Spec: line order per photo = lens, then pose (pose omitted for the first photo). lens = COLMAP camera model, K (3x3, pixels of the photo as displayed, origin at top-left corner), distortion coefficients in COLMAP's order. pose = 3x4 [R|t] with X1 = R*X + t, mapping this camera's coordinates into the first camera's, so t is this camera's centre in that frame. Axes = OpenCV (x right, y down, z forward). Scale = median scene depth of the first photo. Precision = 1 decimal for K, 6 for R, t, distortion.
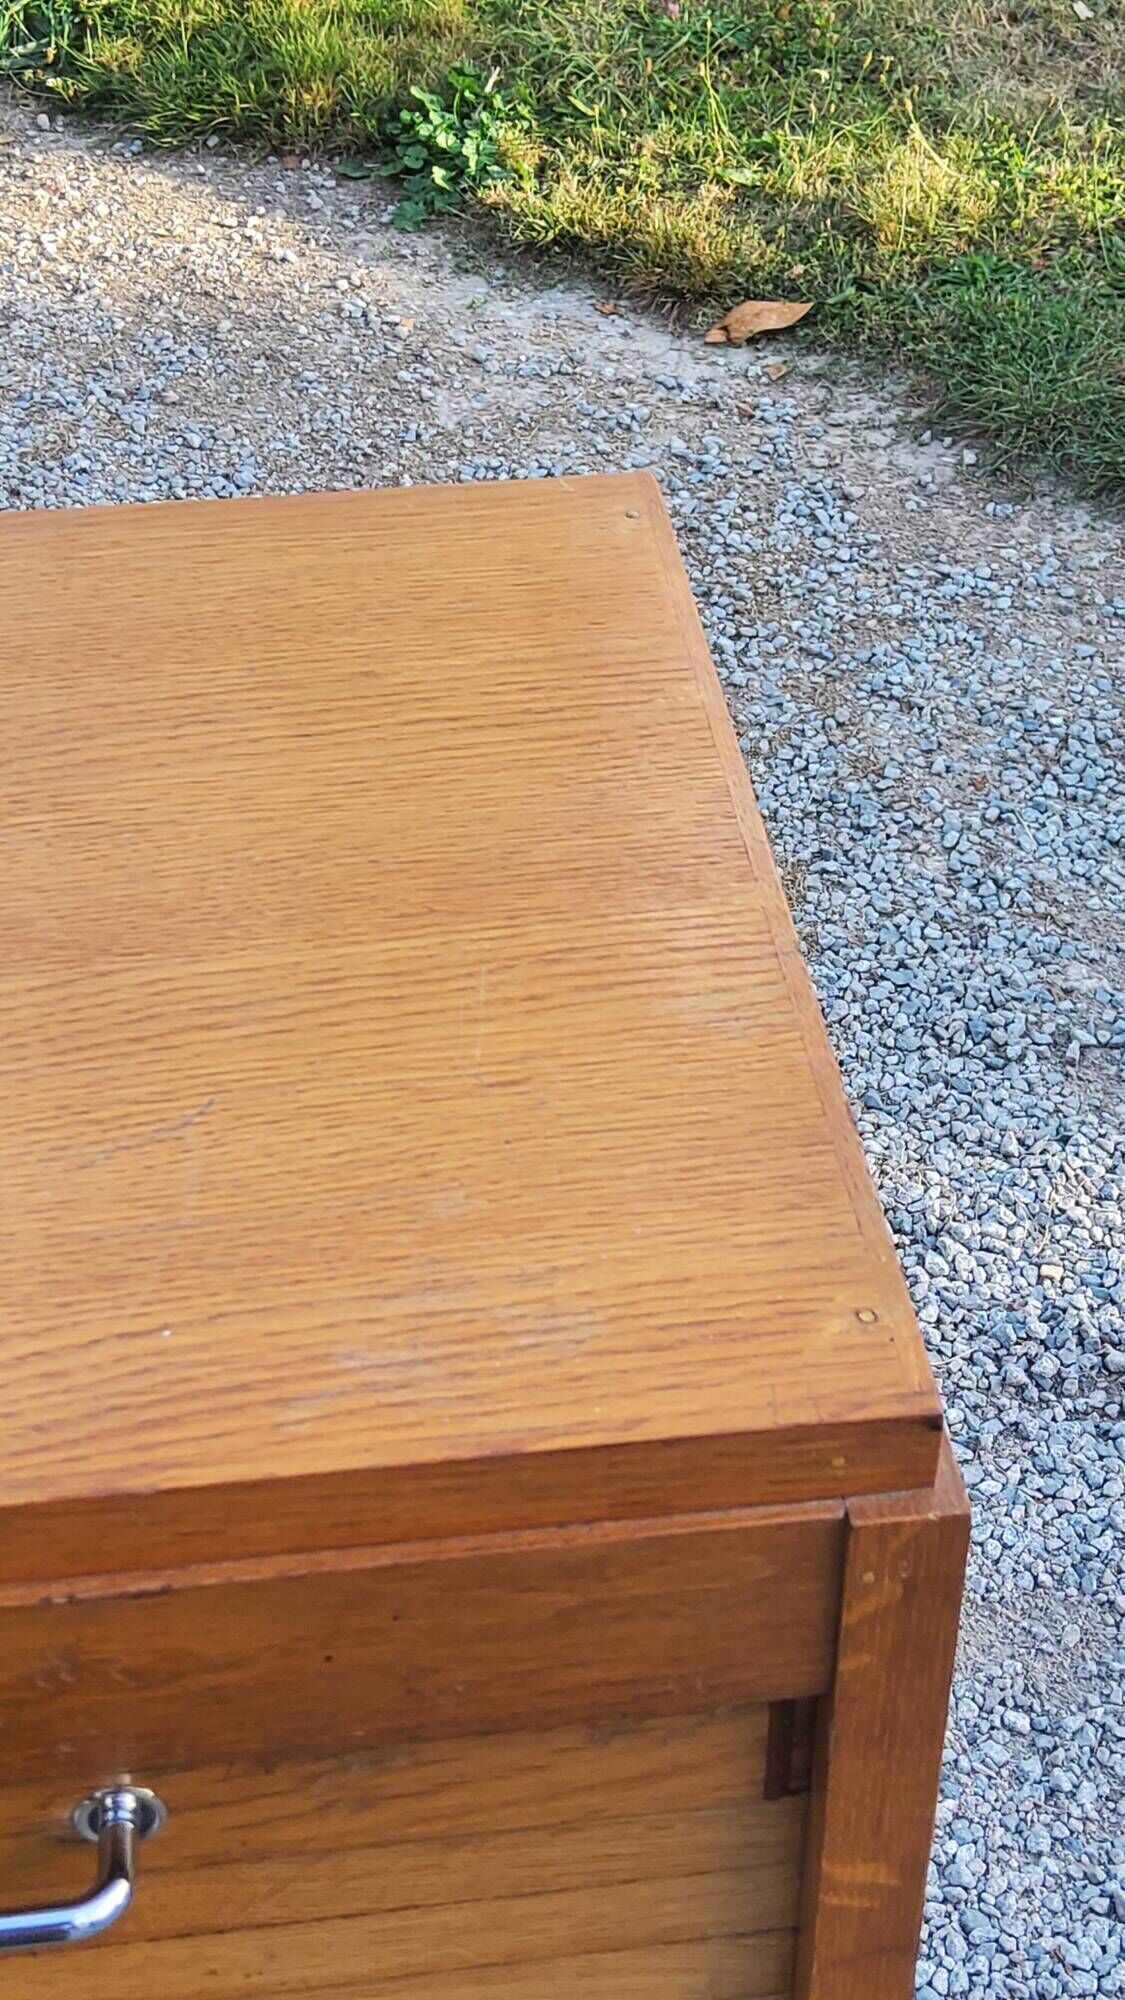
lens RADIAL K [[2985.3, 0, 597.0], [0, 2985.3, 989.0], [0, 0, 1]] dist [0.088024, 0.000000]
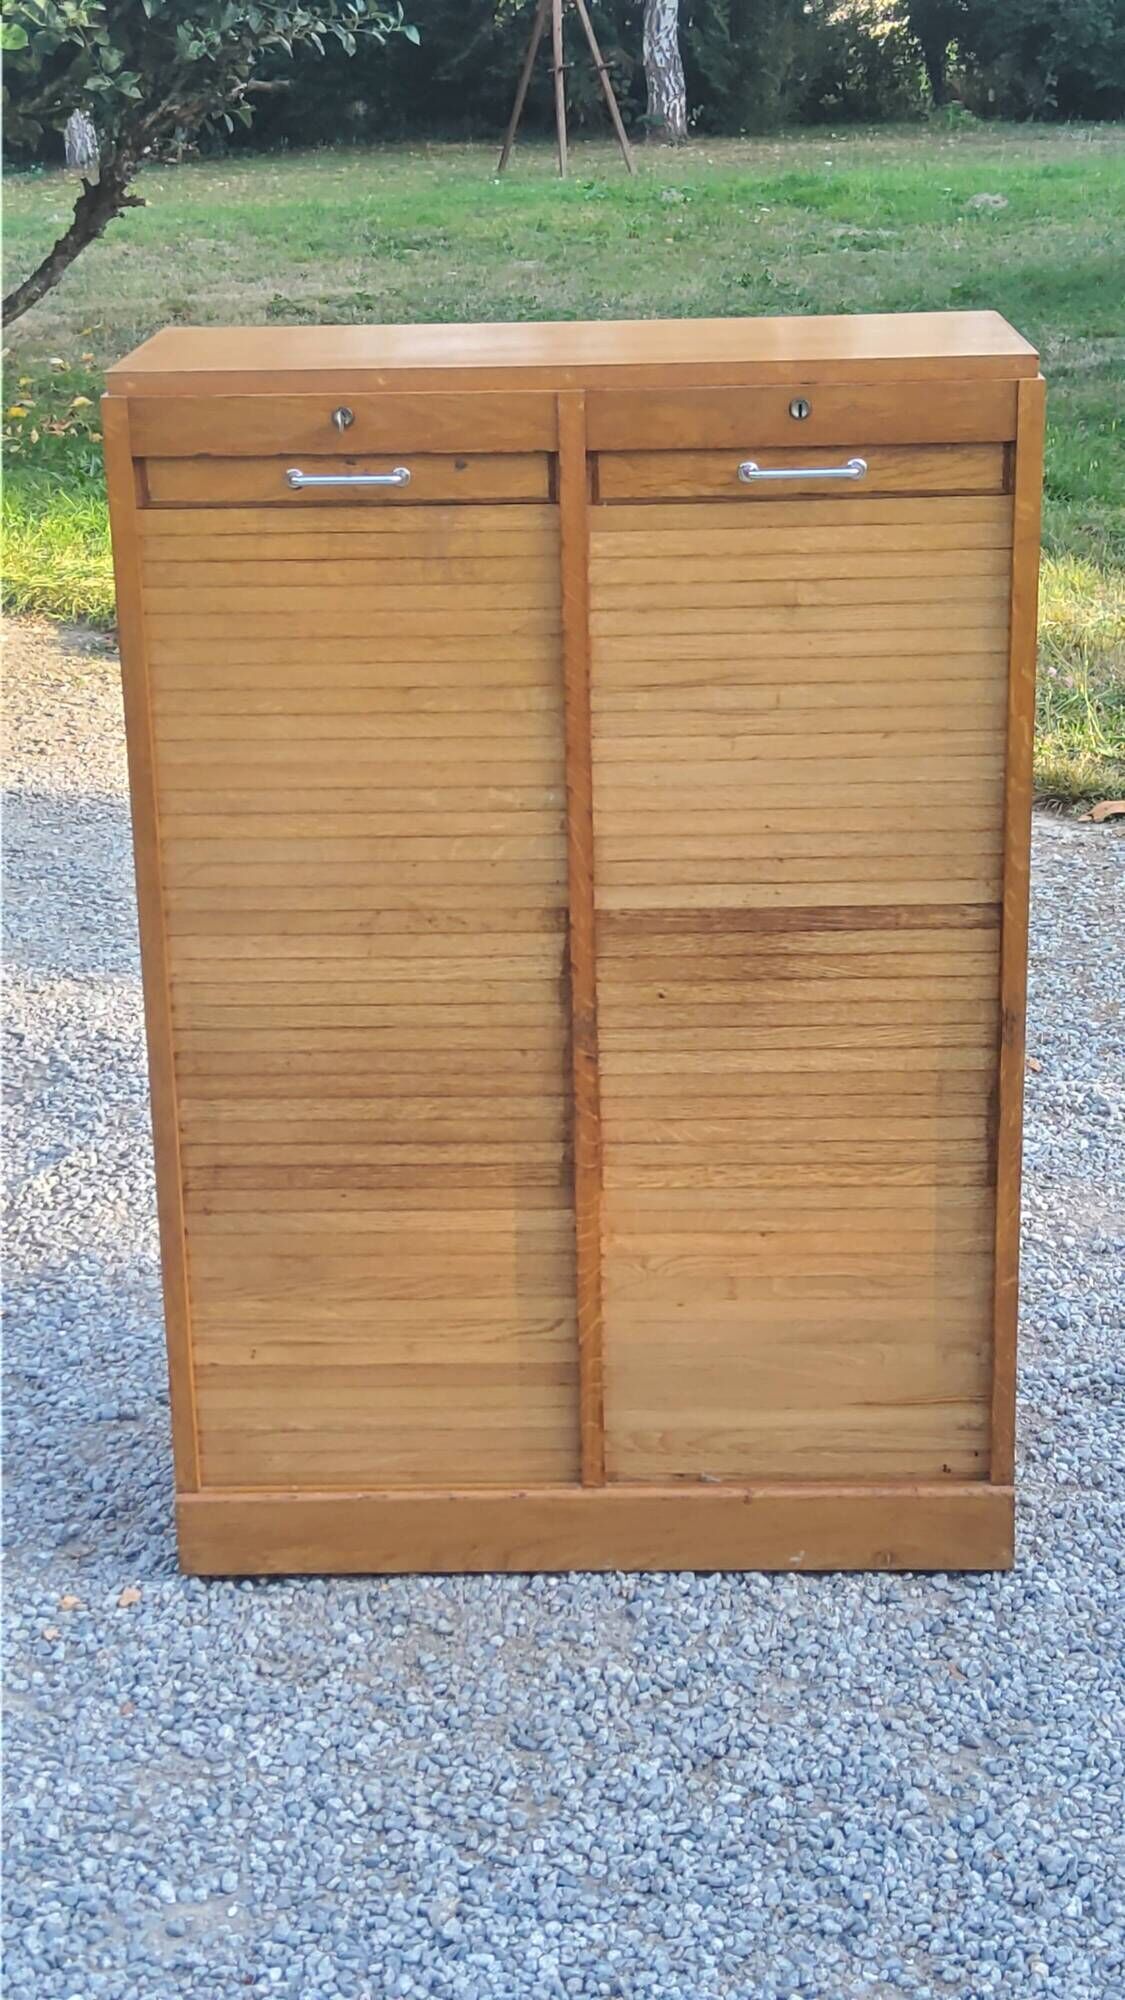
lens RADIAL K [[2985.3, 0, 557.8], [0, 2985.3, 993.6], [0, 0, 1]] dist [0.088024, 0.000000]
pose [[0.985977, 0.024461, -0.165077, 0.029441], [-0.080776, 0.935552, -0.343828, 0.476559], [0.146027, 0.352341, 0.924409, -0.539511]]
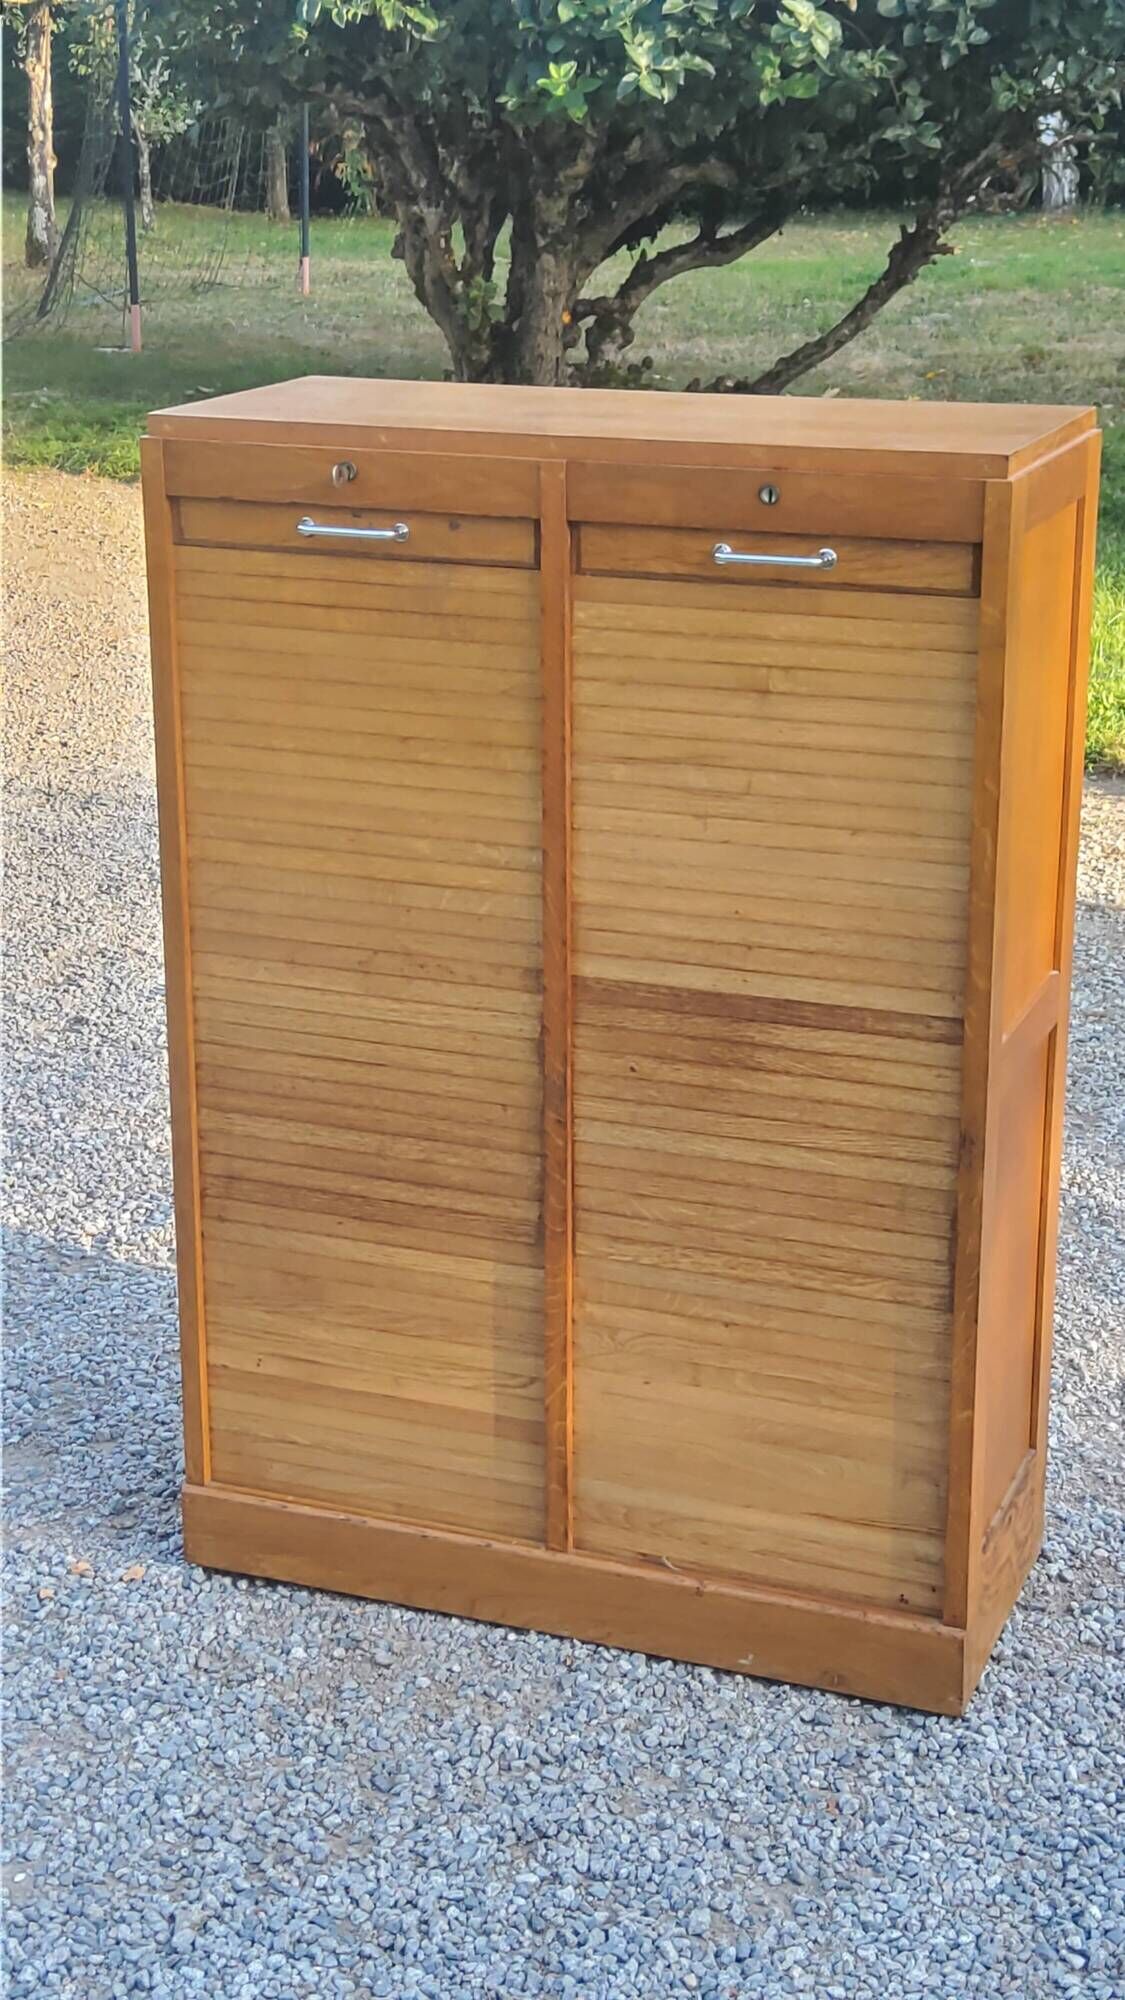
lens RADIAL K [[2985.3, 0, 562.5], [0, 2985.3, 988.3], [0, 0, 1]] dist [0.088024, 0.000000]
pose [[0.870554, 0.139831, -0.471787, 0.305618], [-0.304626, 0.906109, -0.293547, 0.413952], [0.386444, 0.399267, 0.831413, -0.466944]]
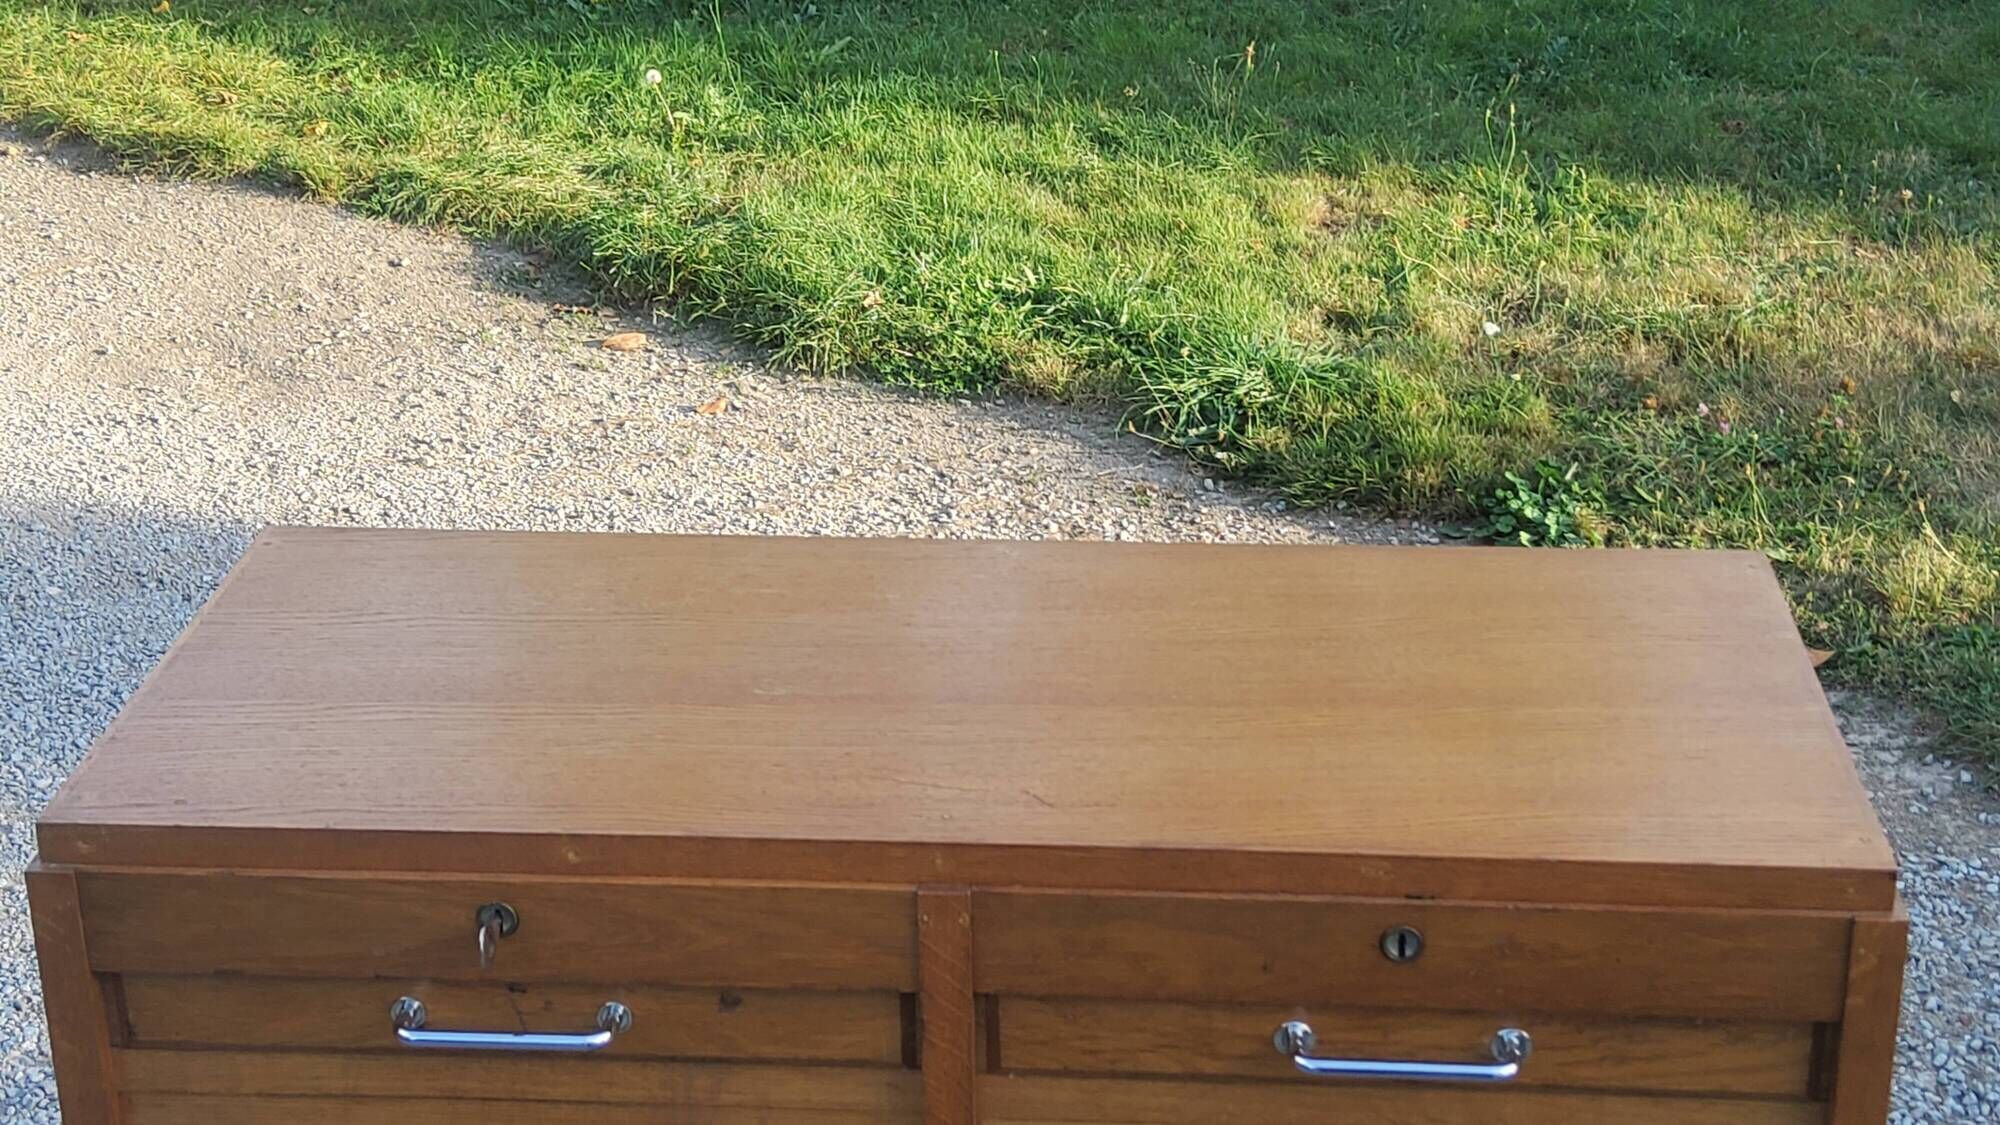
lens RADIAL K [[2985.3, 0, 985.3], [0, 2985.3, 532.7], [0, 0, 1]] dist [0.088024, 0.000000]
pose [[0.976890, 0.063279, -0.204160, -0.020021], [-0.118712, 0.954933, -0.272050, 0.104621], [0.177744, 0.289999, 0.940376, -0.239890]]
